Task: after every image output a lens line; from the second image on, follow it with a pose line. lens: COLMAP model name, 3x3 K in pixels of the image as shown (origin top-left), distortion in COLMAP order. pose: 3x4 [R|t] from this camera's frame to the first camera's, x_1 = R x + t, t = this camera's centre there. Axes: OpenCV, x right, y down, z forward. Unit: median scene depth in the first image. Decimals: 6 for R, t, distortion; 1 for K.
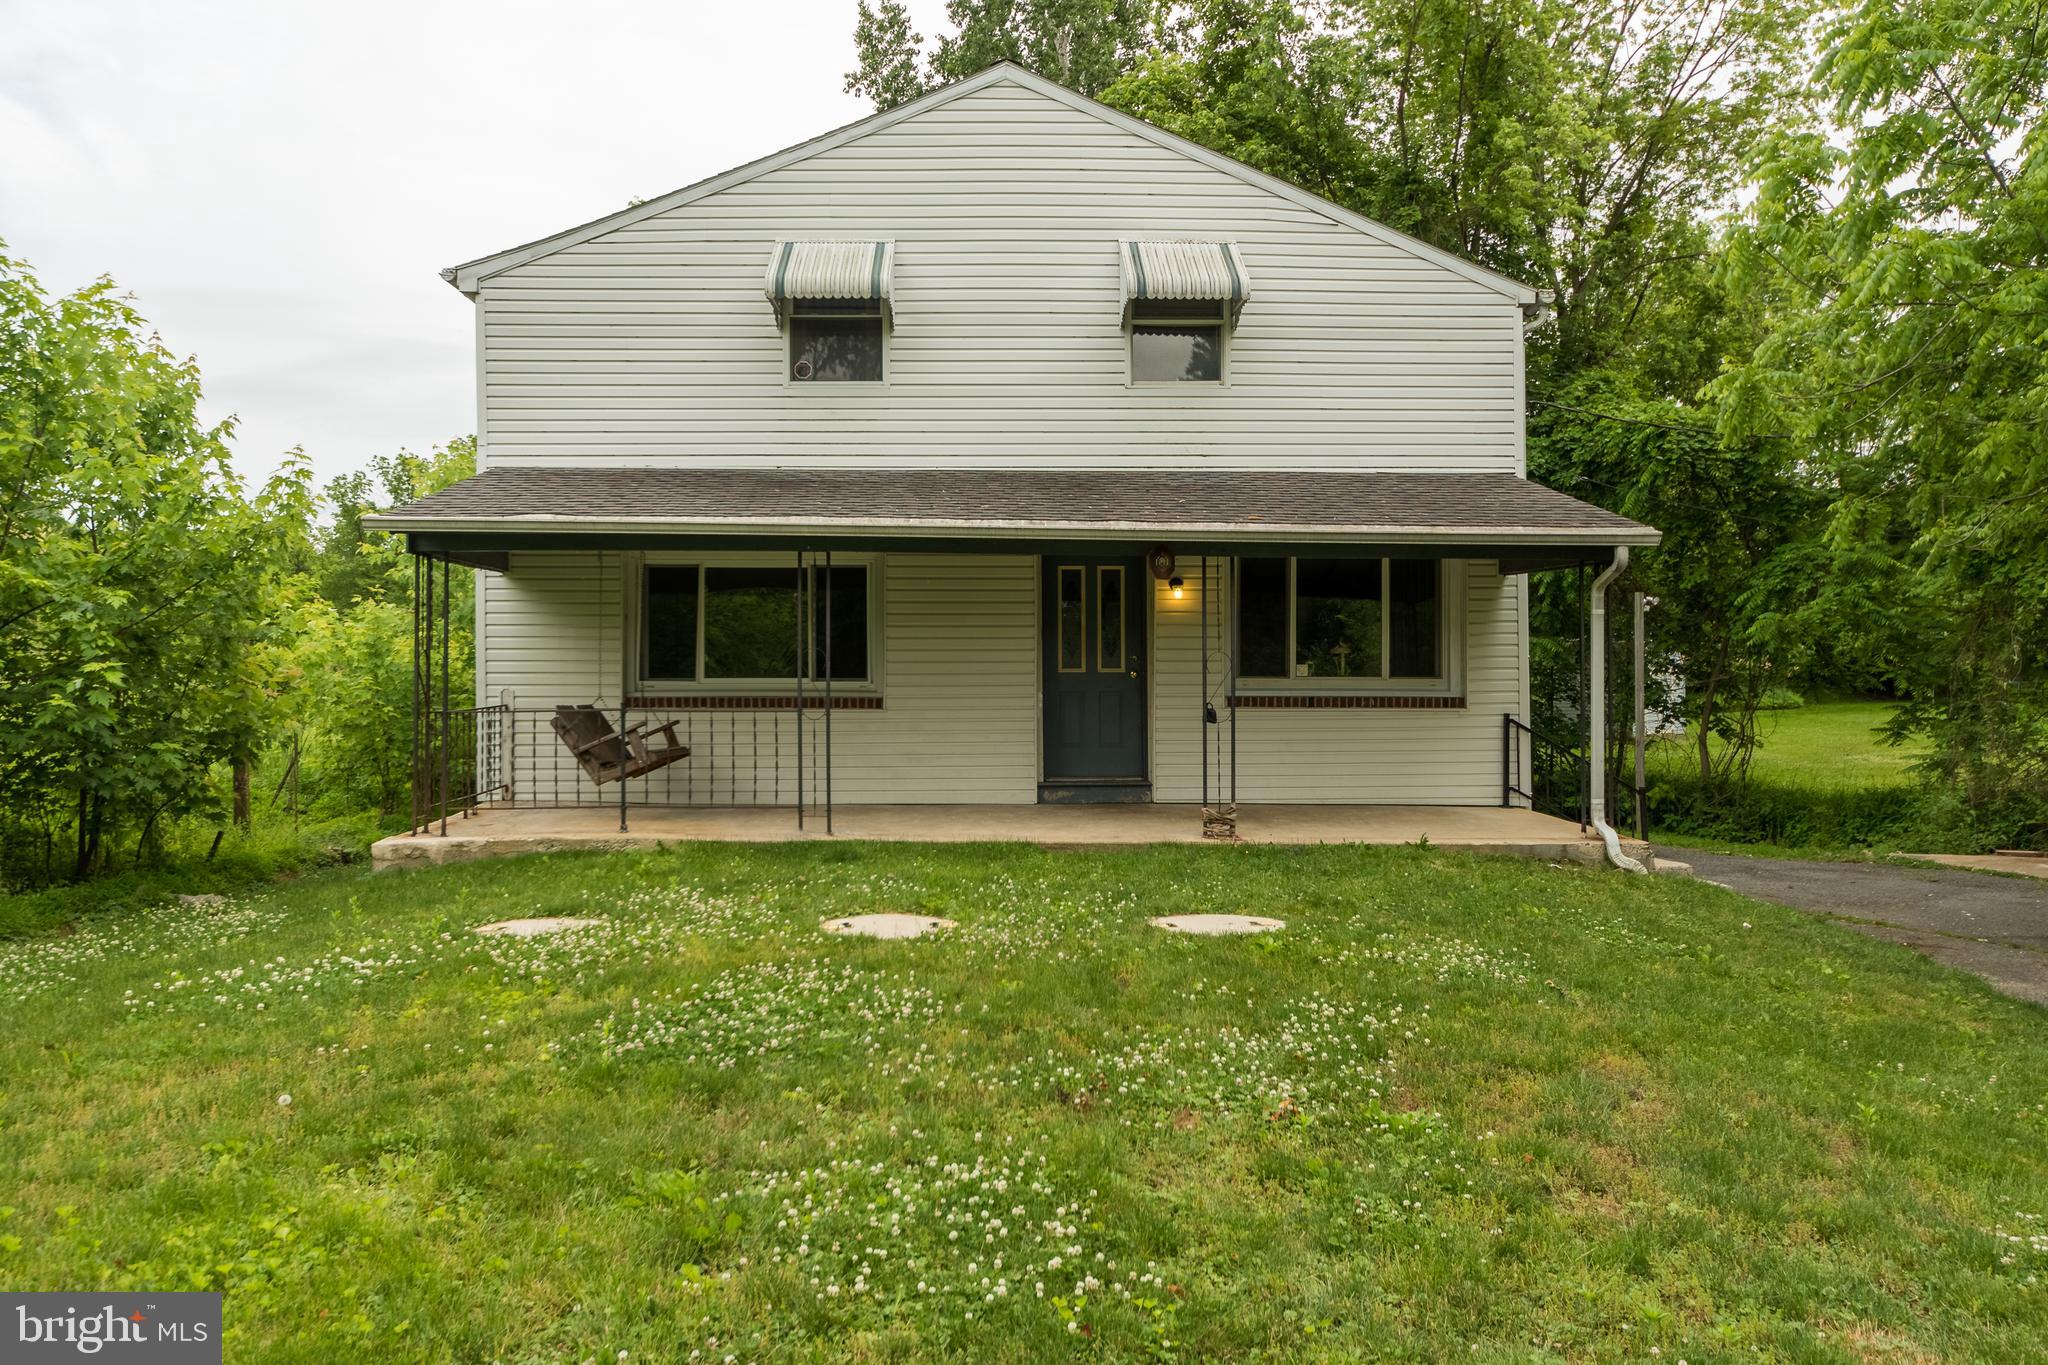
lens RADIAL K [[1384.0, 0, 1021.9], [0, 1384.0, 685.8], [0, 0, 1]] dist [-0.009401, -0.001718]
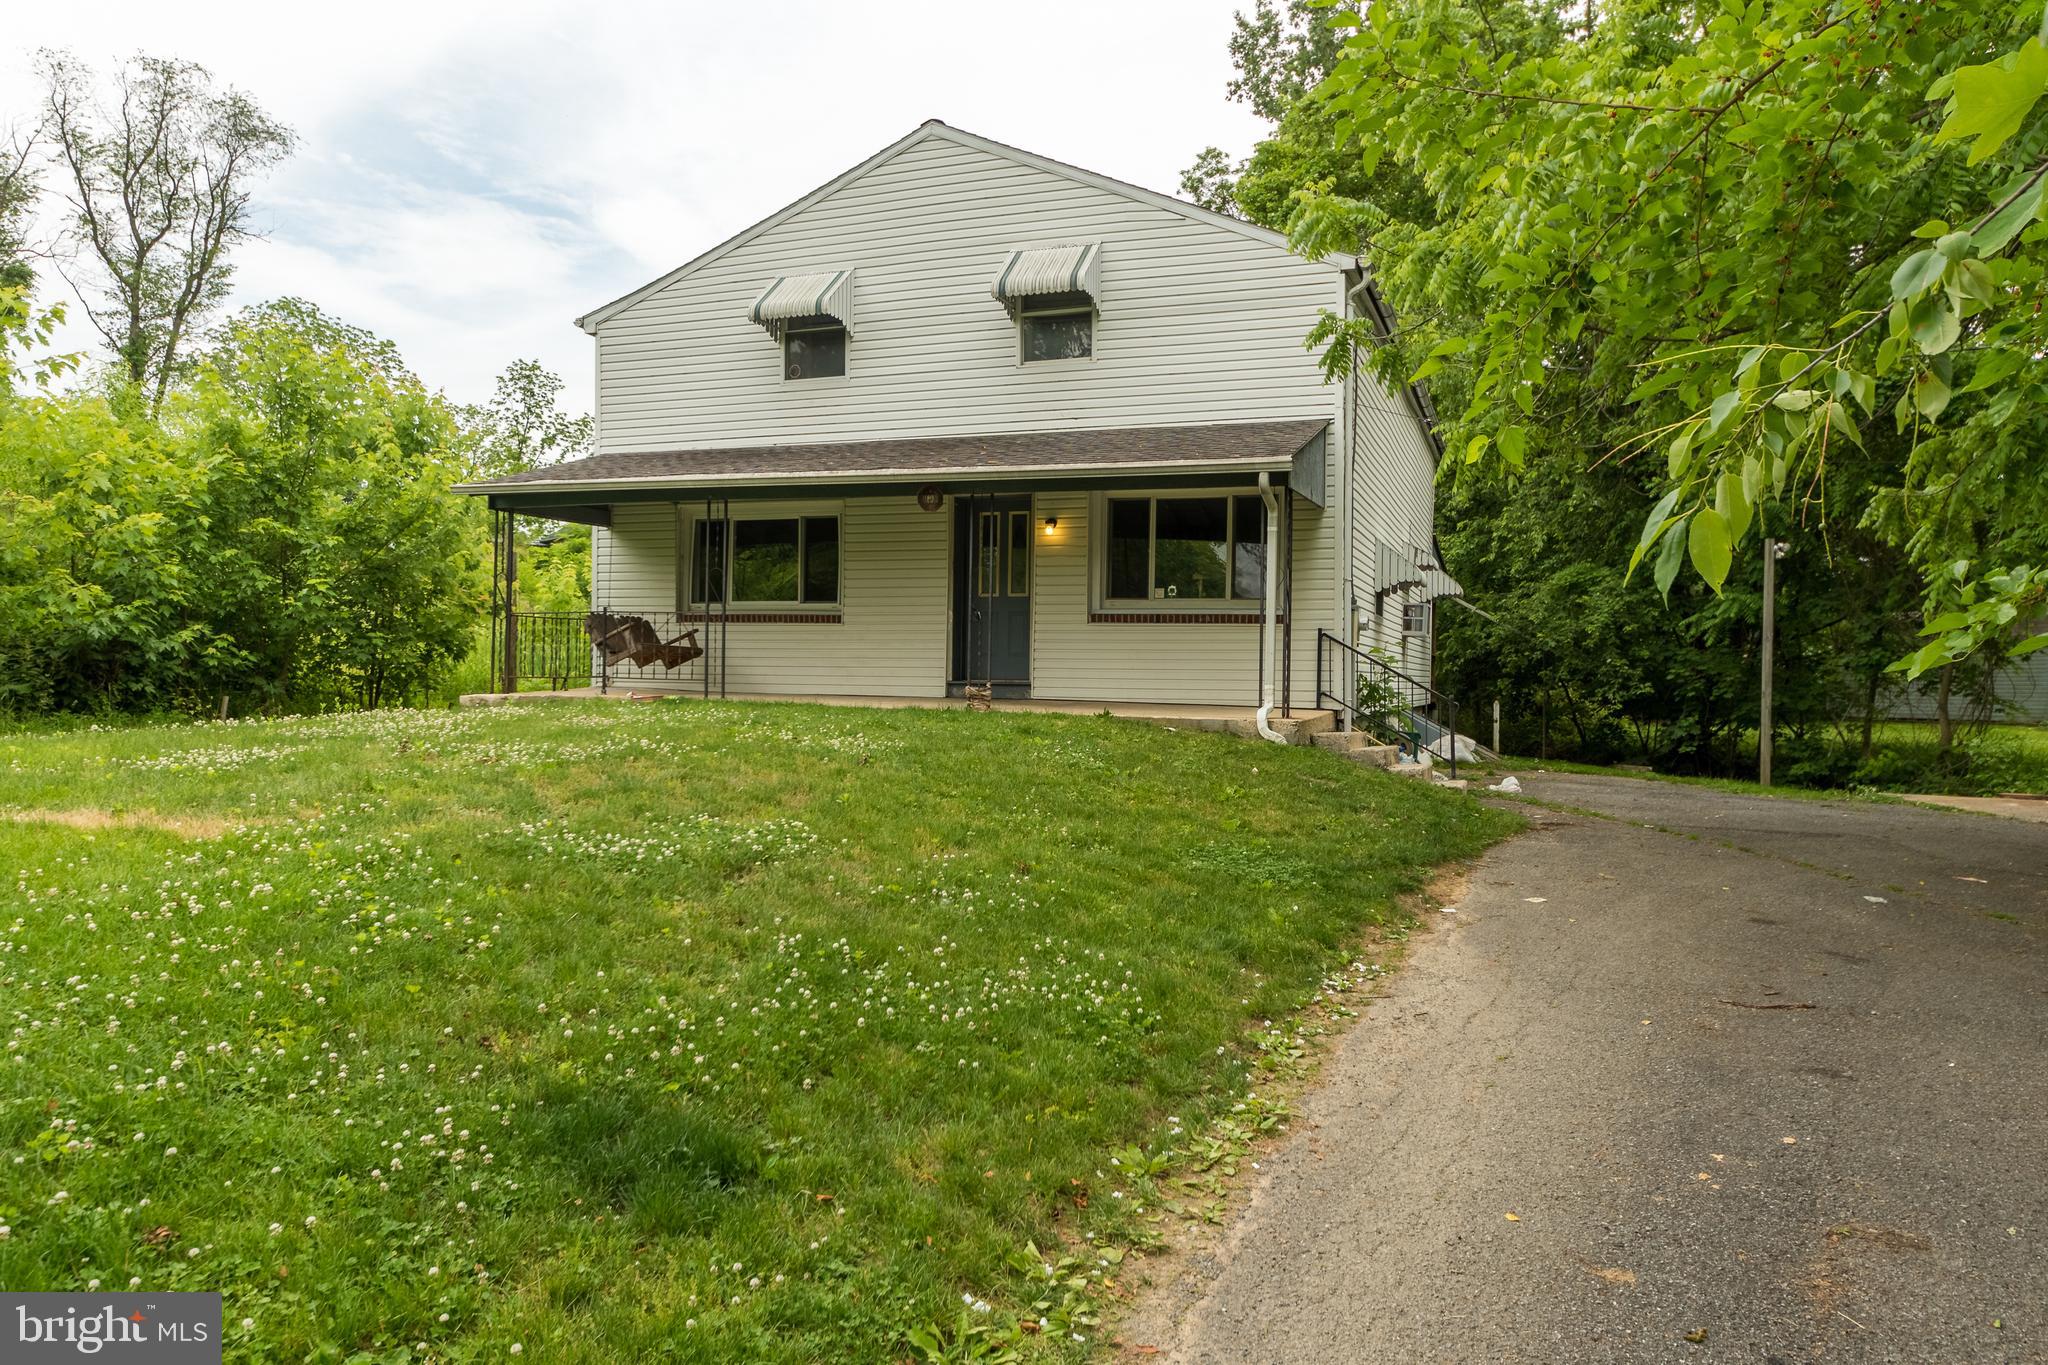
lens RADIAL K [[1384.0, 0, 1015.7], [0, 1384.0, 679.3], [0, 0, 1]] dist [-0.009401, -0.001718]
pose [[0.923692, 0.016833, -0.382766, 0.557143], [-0.017621, 0.999844, 0.001446, 0.065207], [0.382730, 0.005410, 0.923844, -0.157327]]
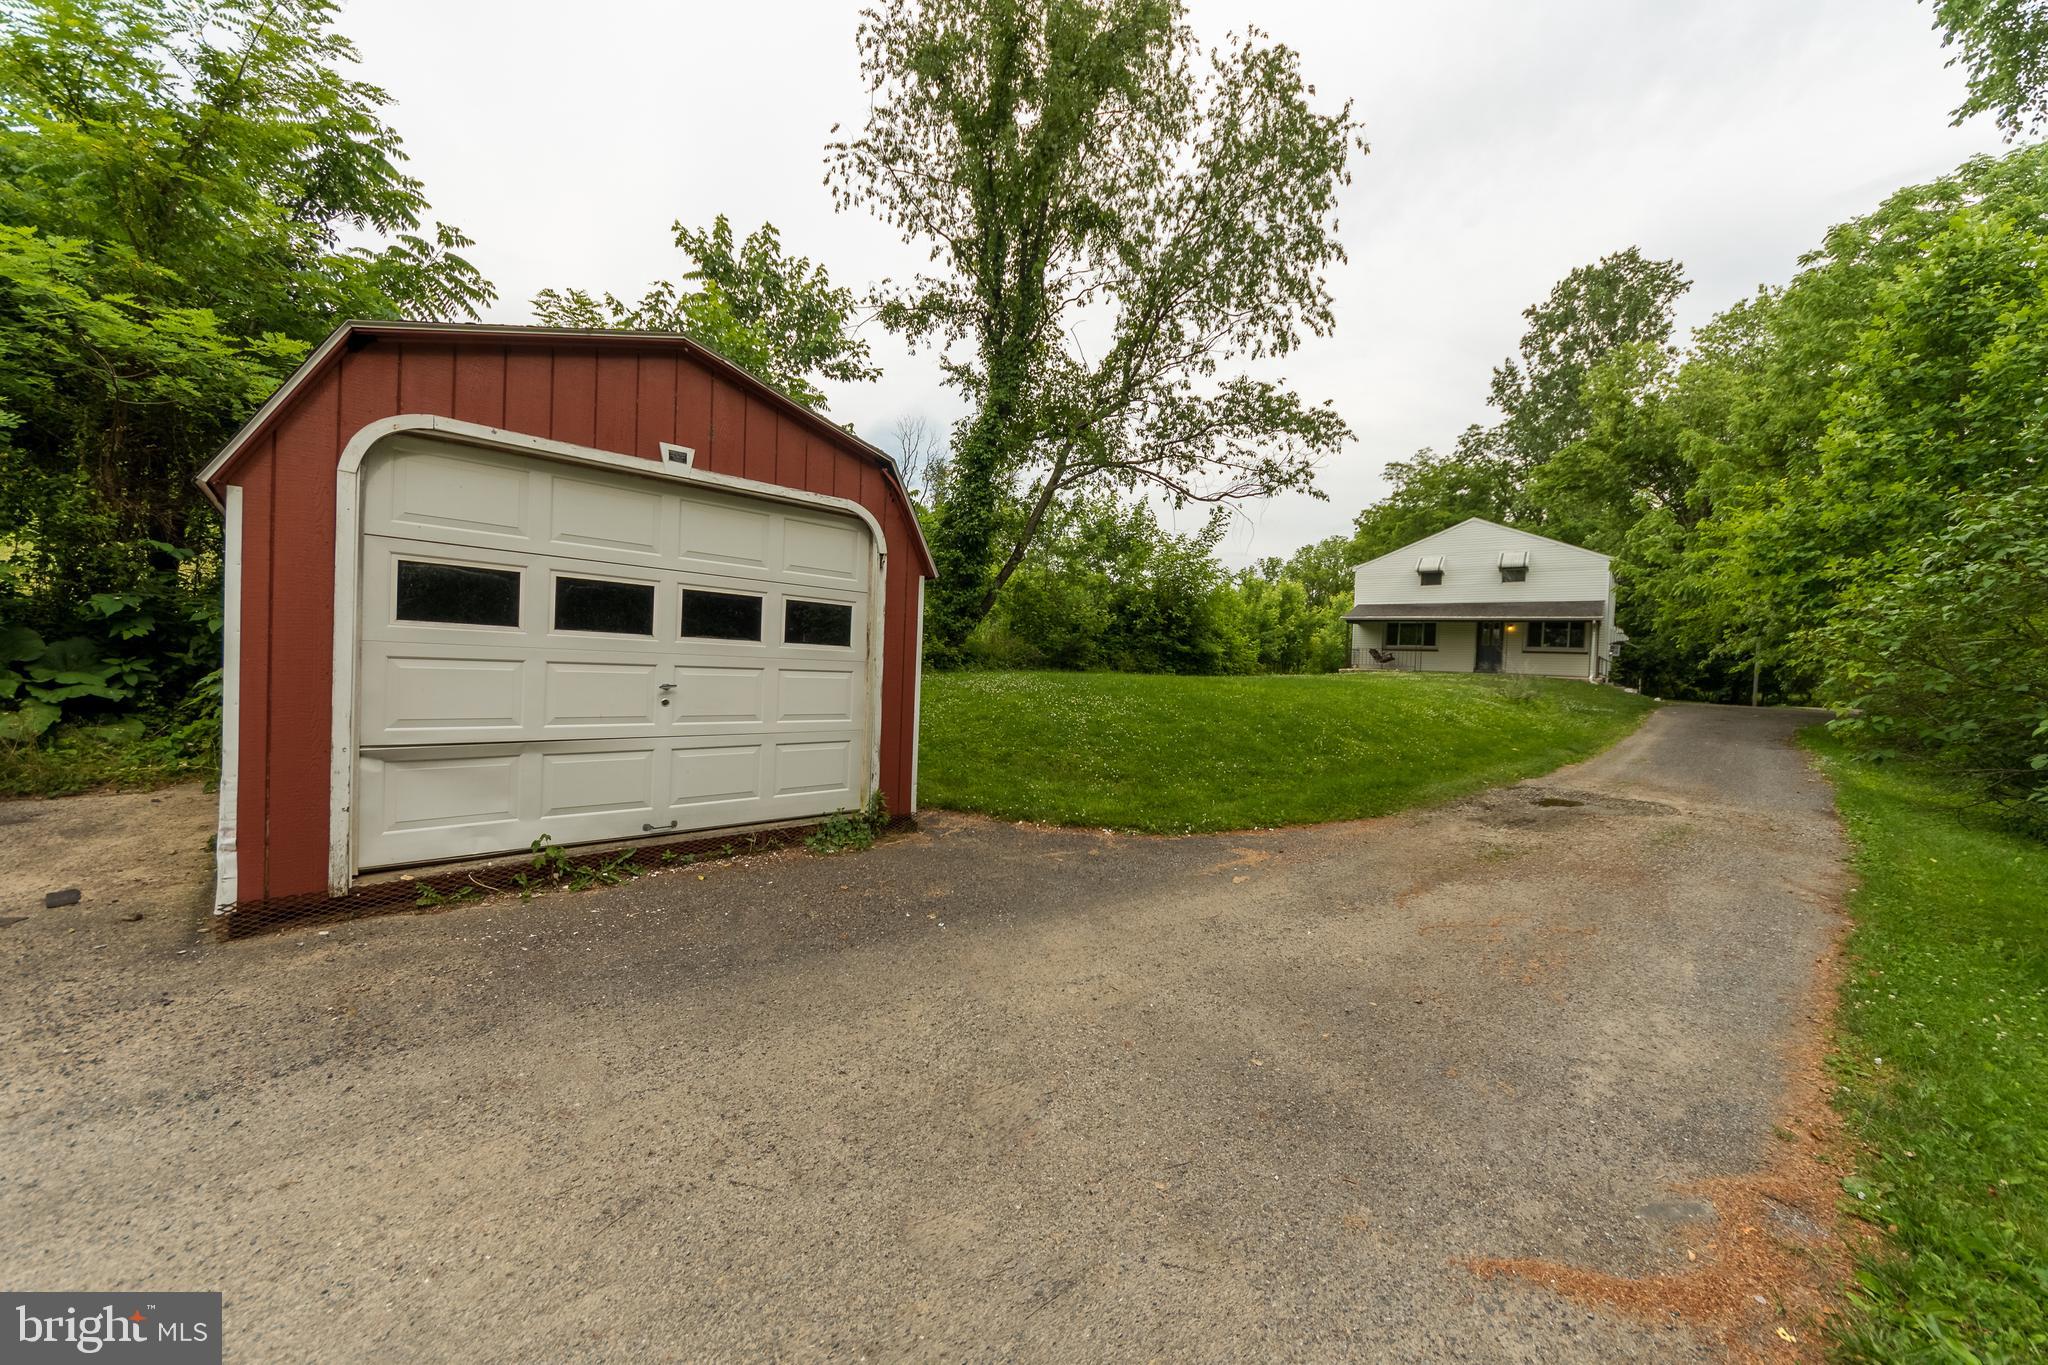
lens RADIAL K [[752.5, 0, 1029.4], [0, 752.5, 686.3], [0, 0, 1]] dist [-0.000723, -0.000040]
pose [[0.761959, 0.044562, -0.646090, 0.516172], [-0.027277, 0.998953, 0.036730, 0.075316], [0.647050, -0.010363, 0.762377, -1.943045]]
